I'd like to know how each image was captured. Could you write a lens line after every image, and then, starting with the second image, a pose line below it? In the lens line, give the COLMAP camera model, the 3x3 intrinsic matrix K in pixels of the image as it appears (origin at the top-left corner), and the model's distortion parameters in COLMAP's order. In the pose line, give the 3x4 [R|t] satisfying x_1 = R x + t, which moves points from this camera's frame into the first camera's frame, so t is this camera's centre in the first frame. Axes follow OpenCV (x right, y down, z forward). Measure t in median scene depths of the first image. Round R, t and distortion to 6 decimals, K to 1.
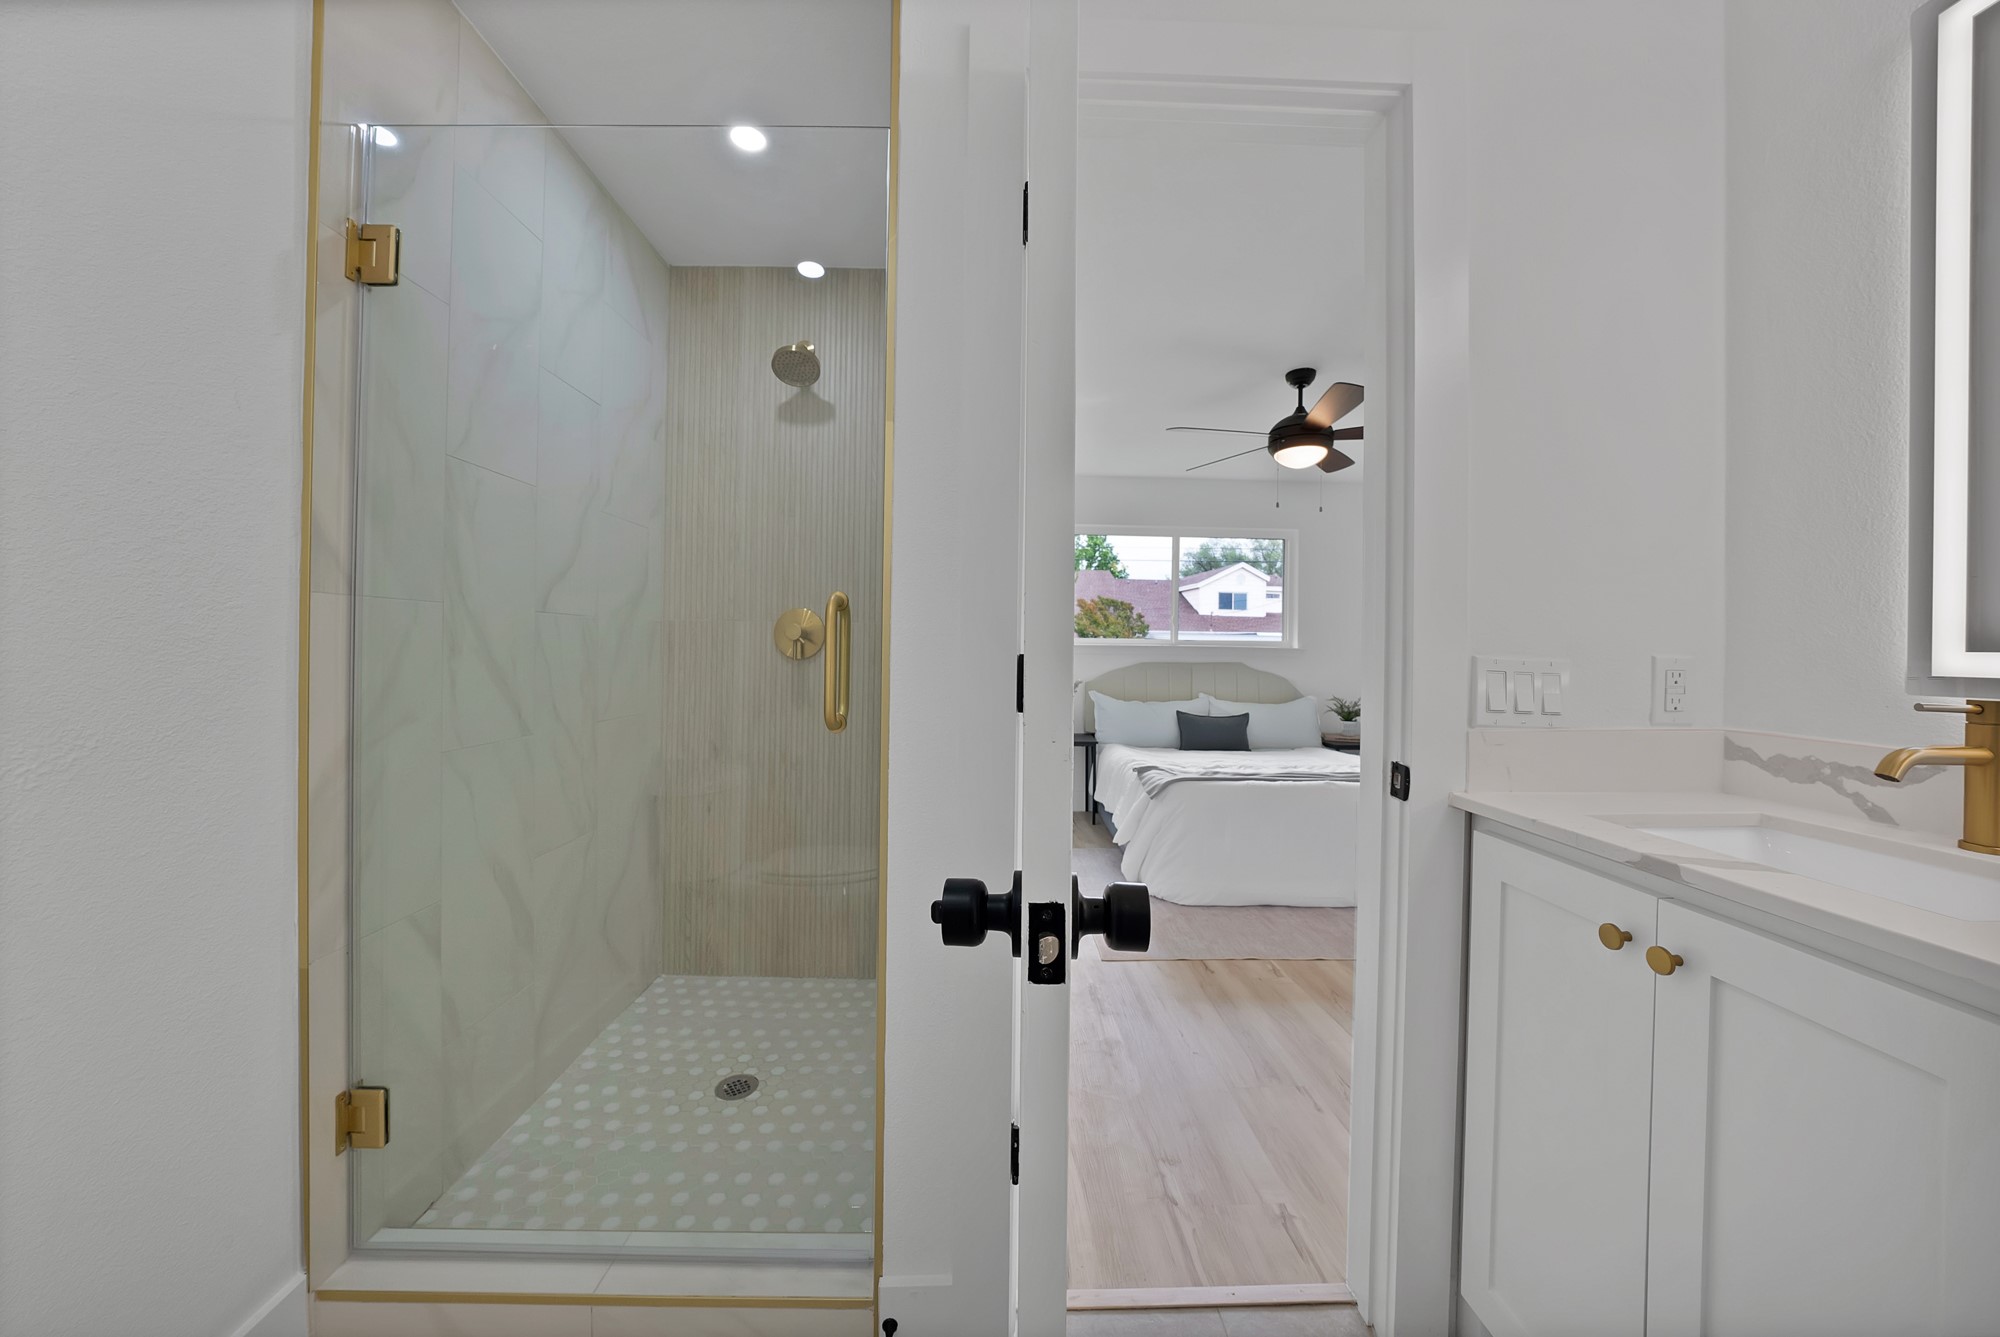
lens RADIAL K [[733.6, 0, 983.5], [0, 733.6, 656.3], [0, 0, 1]] dist [-0.007278, -0.000070]
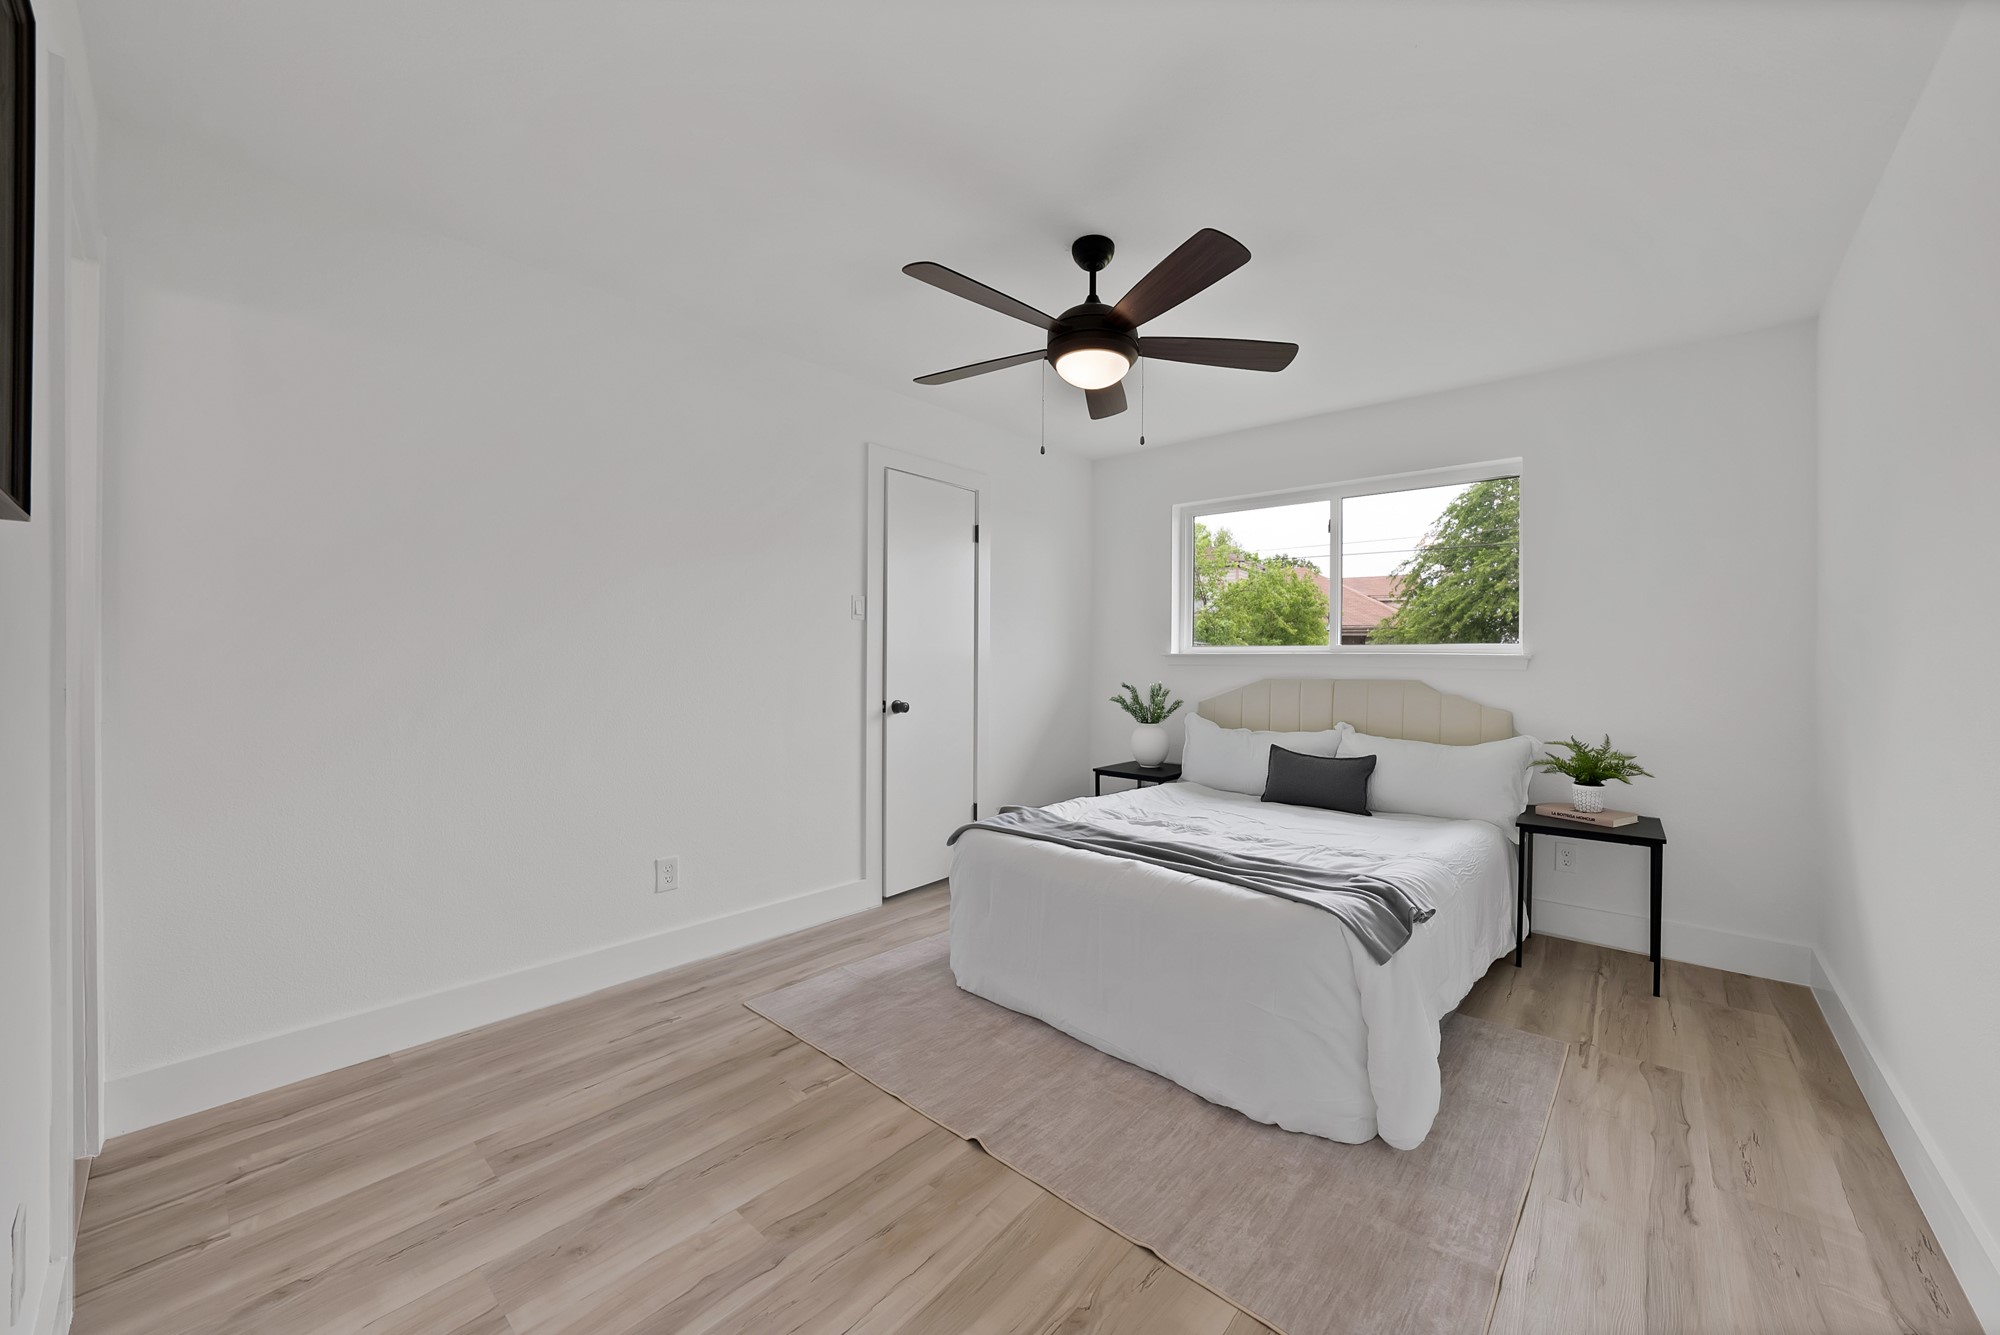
lens RADIAL K [[733.6, 0, 983.5], [0, 733.6, 655.3], [0, 0, 1]] dist [-0.007278, -0.000070]
pose [[0.737041, -0.014854, -0.675684, 0.542590], [-0.005628, 0.999589, -0.028114, 0.008580], [0.675824, 0.024523, 0.736655, 0.293715]]
